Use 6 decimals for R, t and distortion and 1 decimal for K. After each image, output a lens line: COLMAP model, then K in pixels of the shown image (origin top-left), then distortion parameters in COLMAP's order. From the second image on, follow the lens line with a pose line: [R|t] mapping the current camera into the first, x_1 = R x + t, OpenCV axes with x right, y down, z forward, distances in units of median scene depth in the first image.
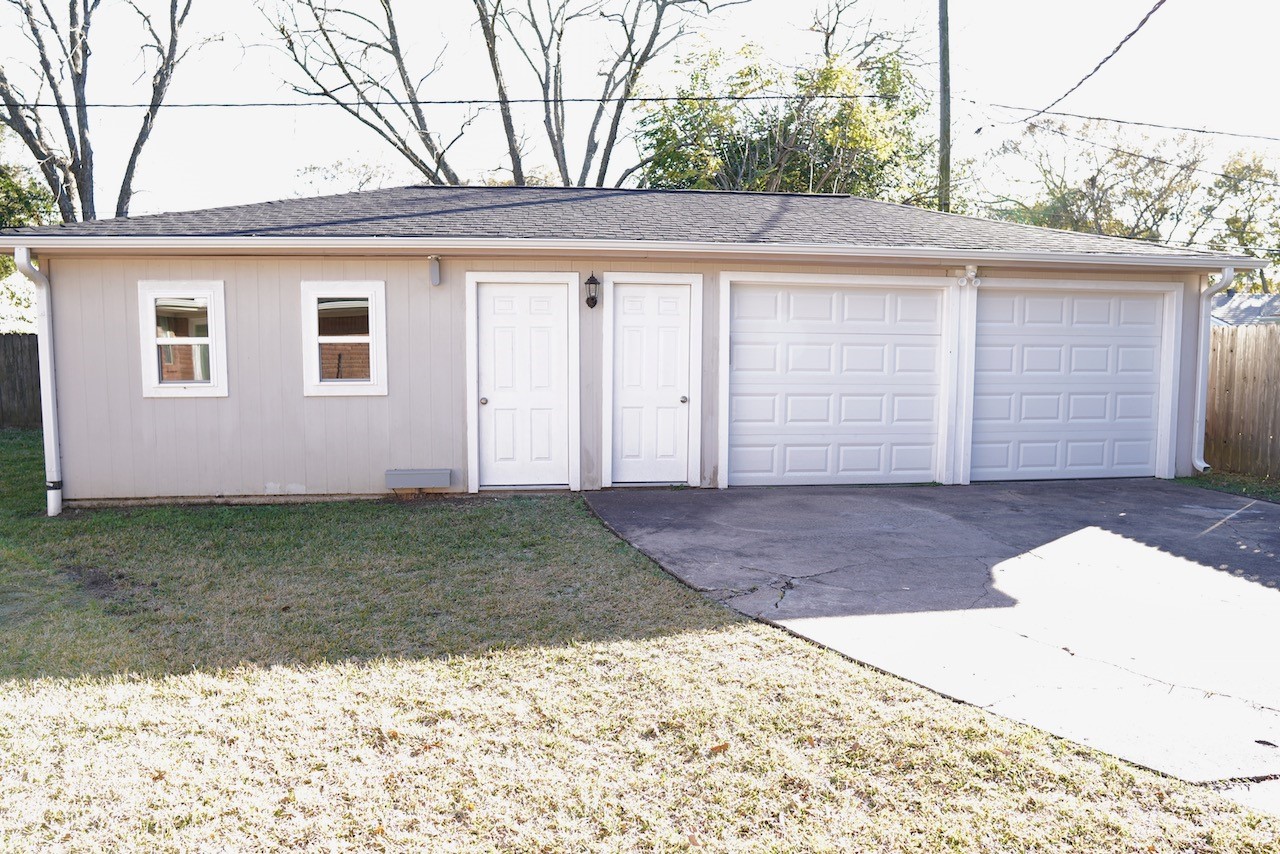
lens RADIAL K [[907.4, 0, 639.5], [0, 907.4, 430.0], [0, 0, 1]] dist [-0.008303, 0.000065]
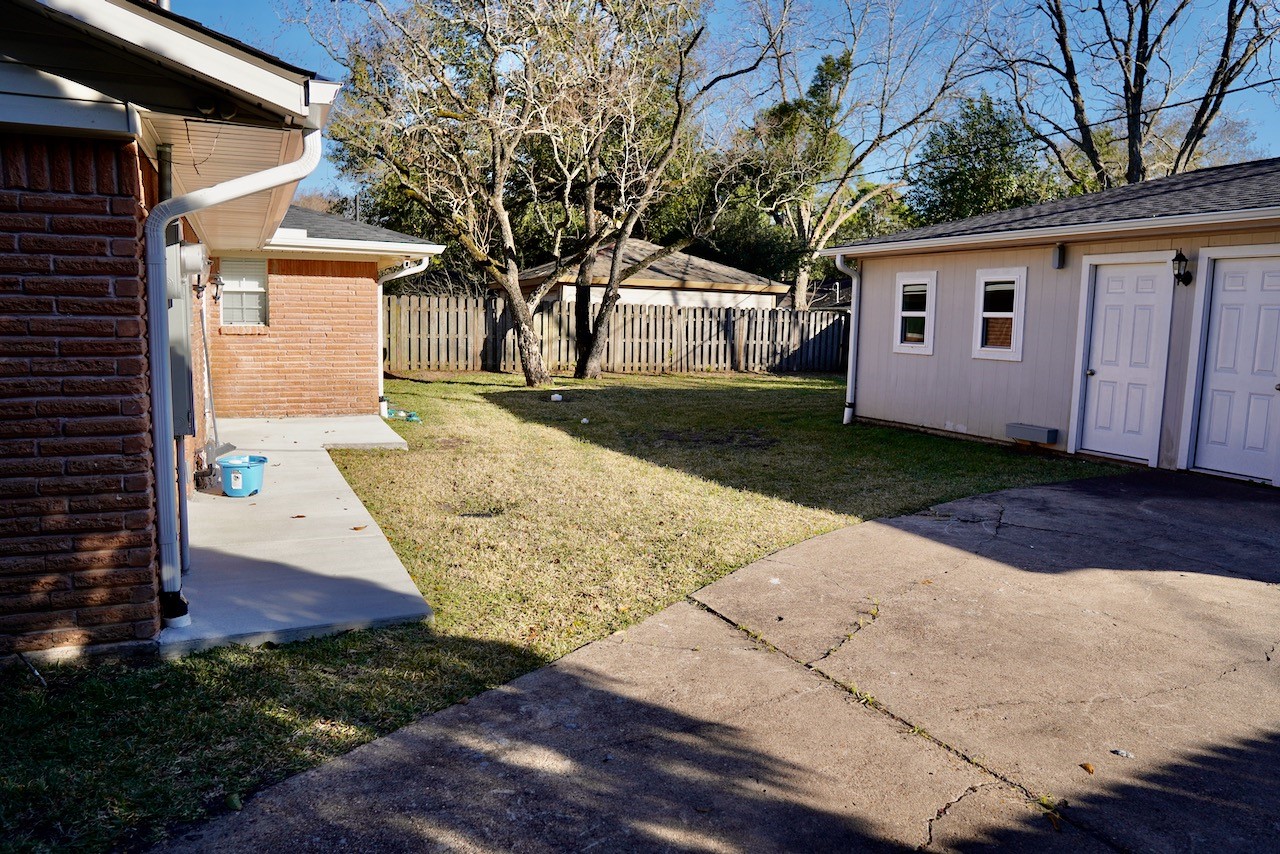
lens RADIAL K [[907.4, 0, 638.6], [0, 907.4, 425.8], [0, 0, 1]] dist [-0.008303, 0.000065]
pose [[0.318057, 0.125118, -0.939779, 0.709784], [-0.104673, 0.989828, 0.096356, -0.016505], [0.942275, 0.067723, 0.327919, 0.132139]]
